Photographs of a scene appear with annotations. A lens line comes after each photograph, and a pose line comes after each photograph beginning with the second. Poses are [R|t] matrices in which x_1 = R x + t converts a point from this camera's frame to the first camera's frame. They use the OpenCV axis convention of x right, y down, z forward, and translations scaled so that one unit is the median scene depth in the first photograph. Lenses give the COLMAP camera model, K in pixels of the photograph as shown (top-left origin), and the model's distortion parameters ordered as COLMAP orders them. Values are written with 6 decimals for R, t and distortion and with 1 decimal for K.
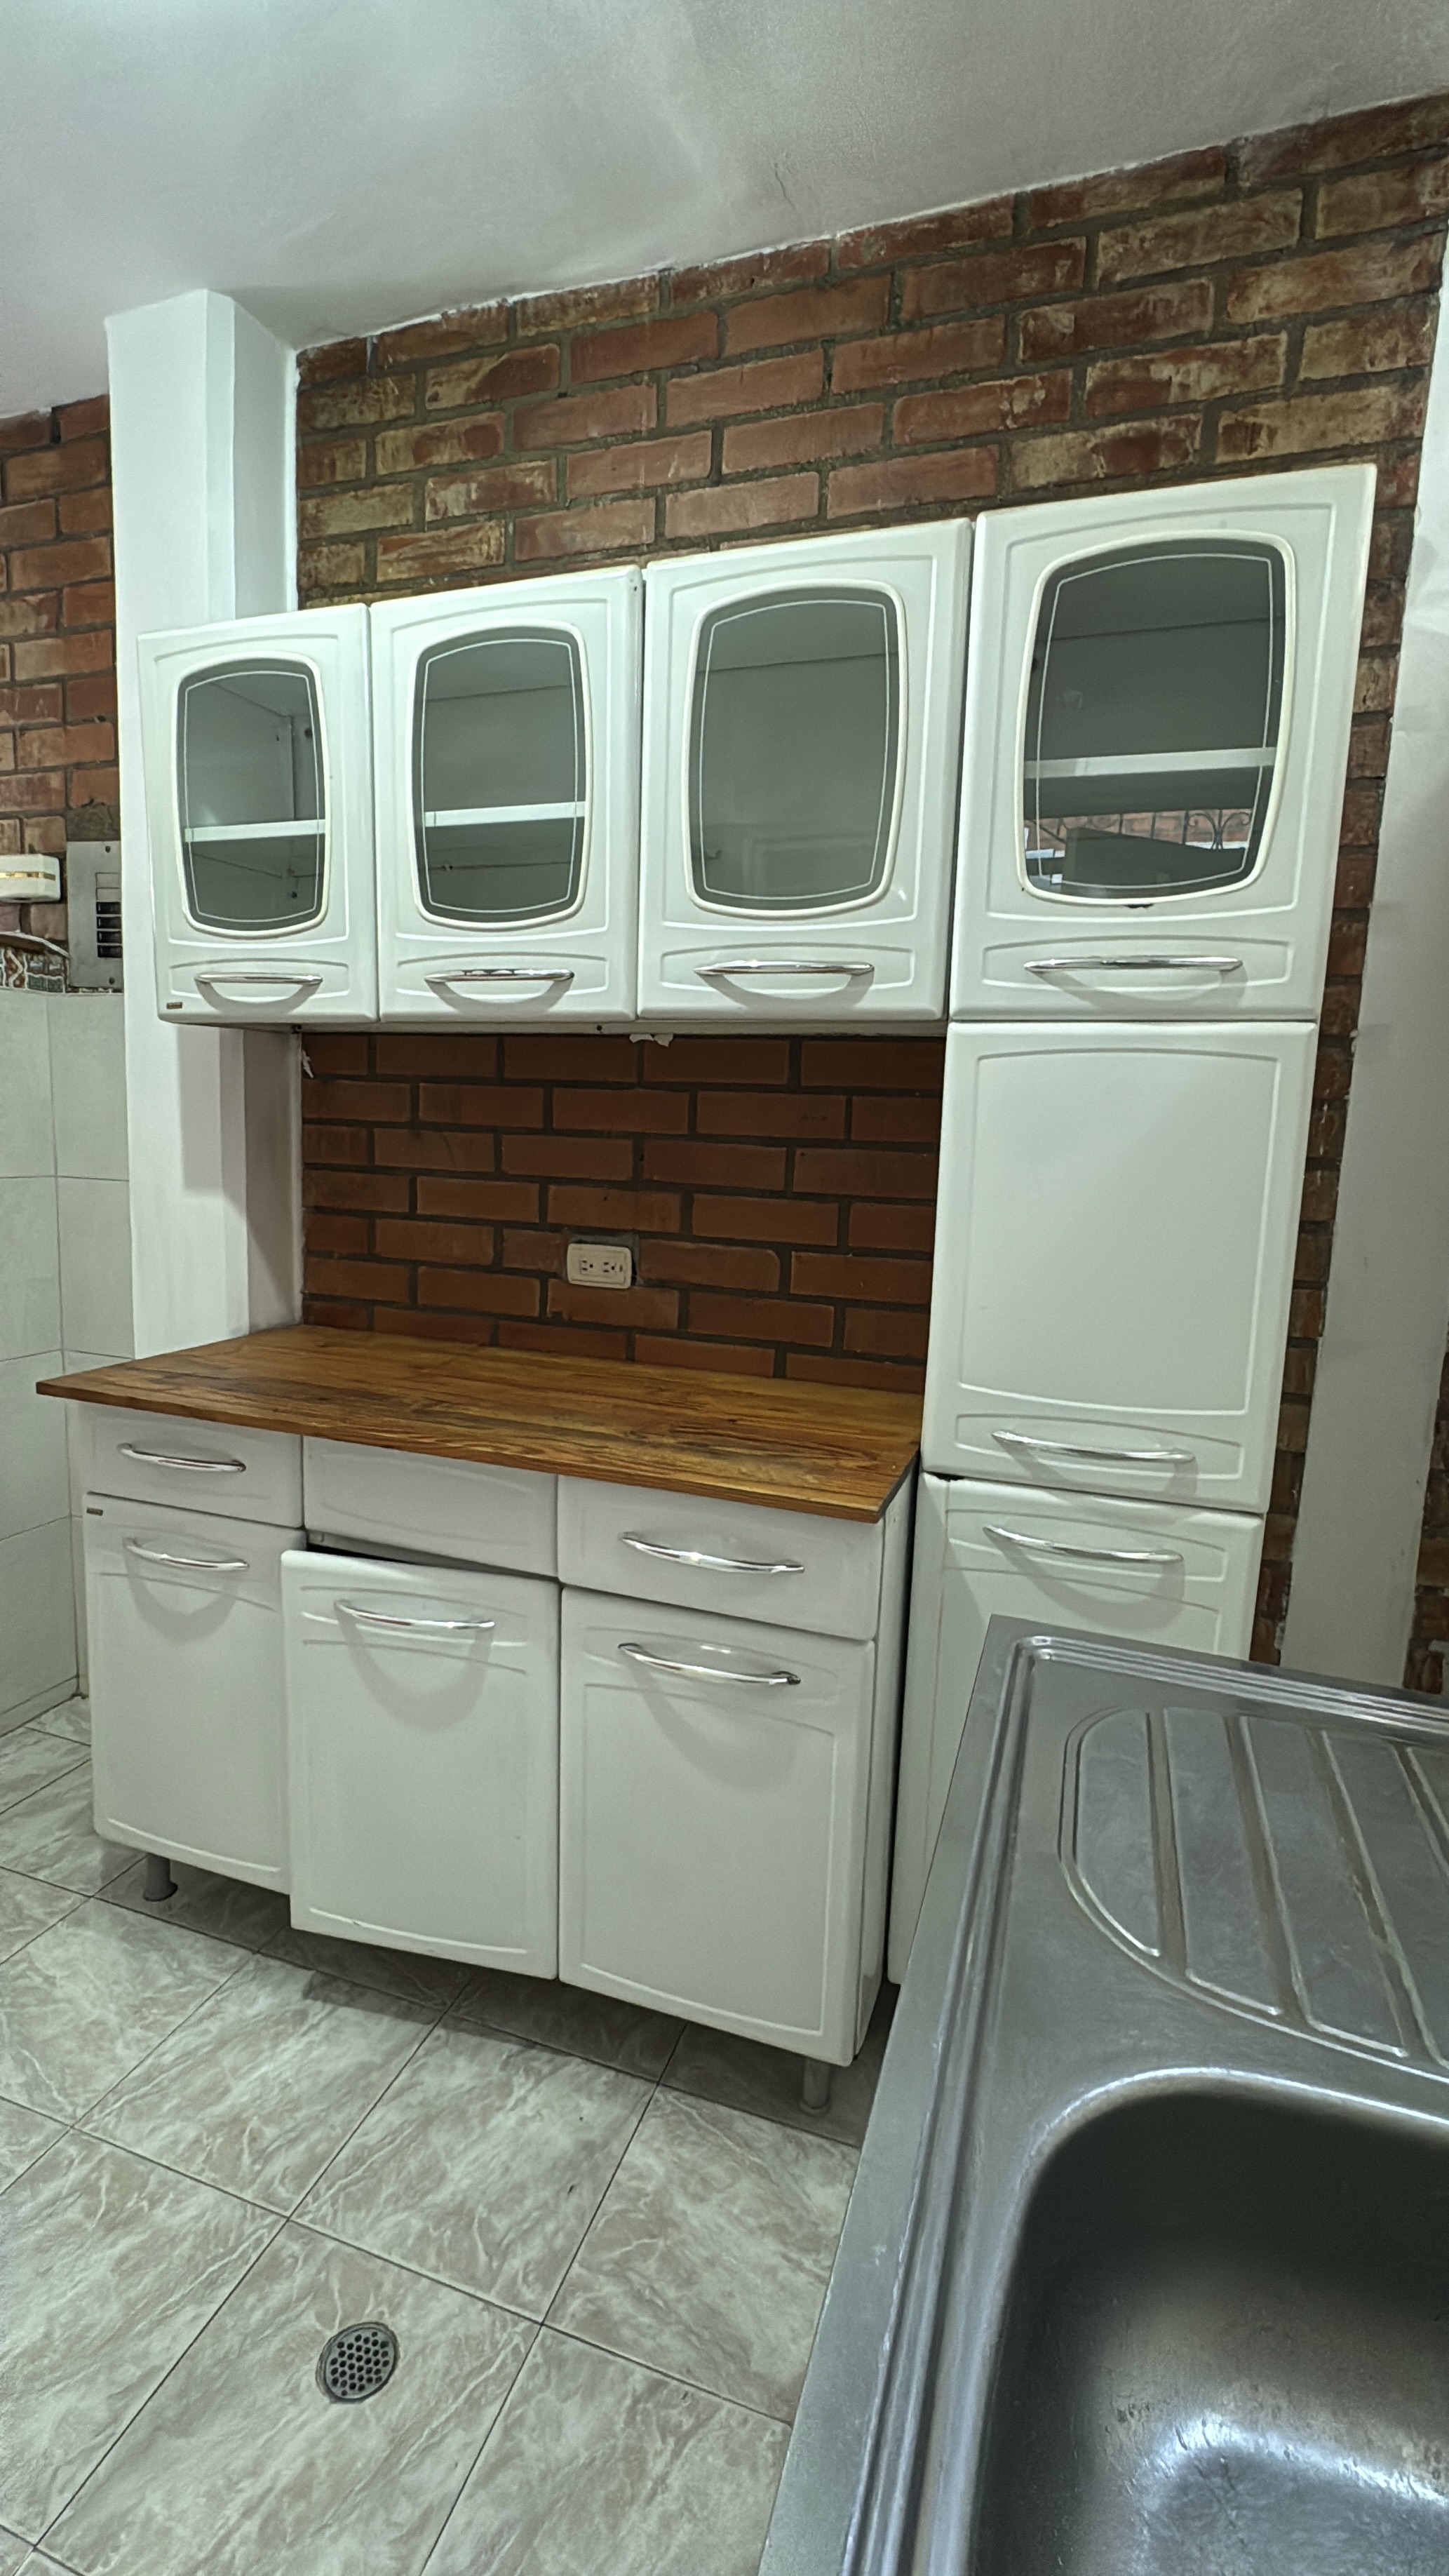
lens RADIAL K [[1126.8, 0, 724.5], [0, 1126.8, 1288.0], [0, 0, 1]] dist [-0.002013, -0.000331]
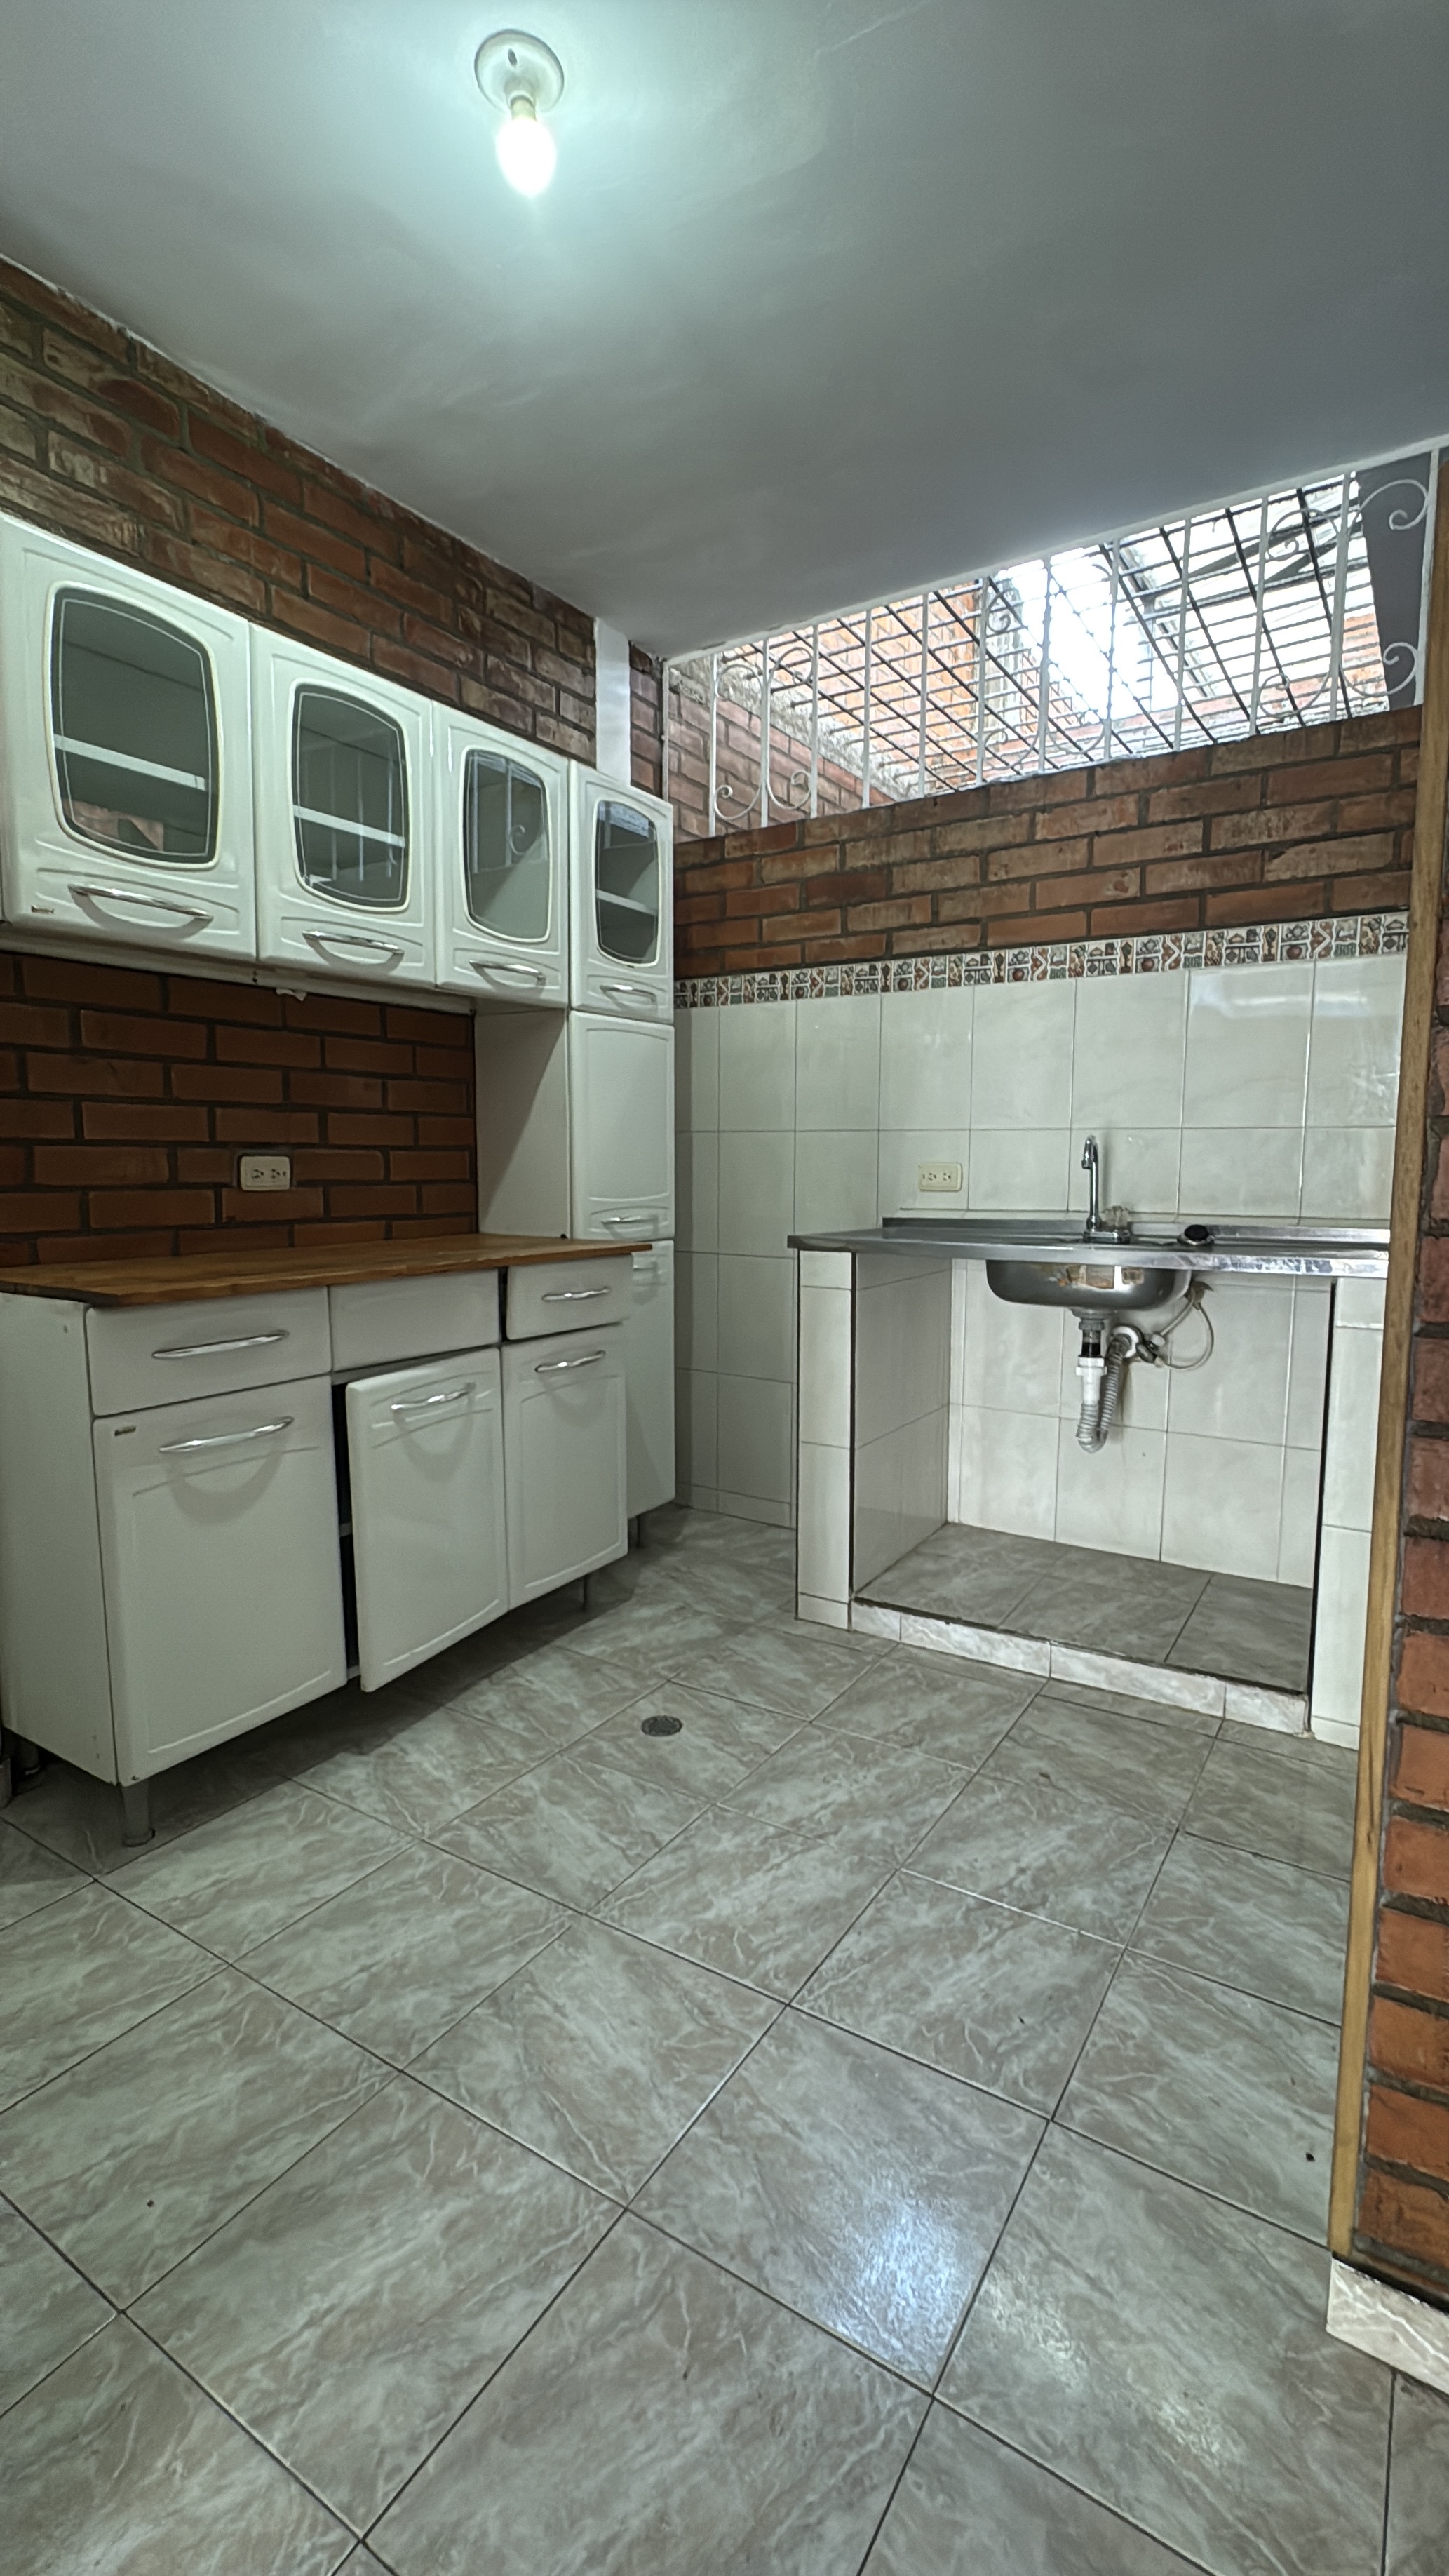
lens RADIAL K [[1126.8, 0, 724.5], [0, 1126.8, 1288.0], [0, 0, 1]] dist [-0.002013, -0.000331]
pose [[0.245716, -0.147564, 0.958044, -1.336638], [0.147406, 0.982539, 0.113530, 0.042758], [-0.958068, 0.113325, 0.263177, 0.232218]]
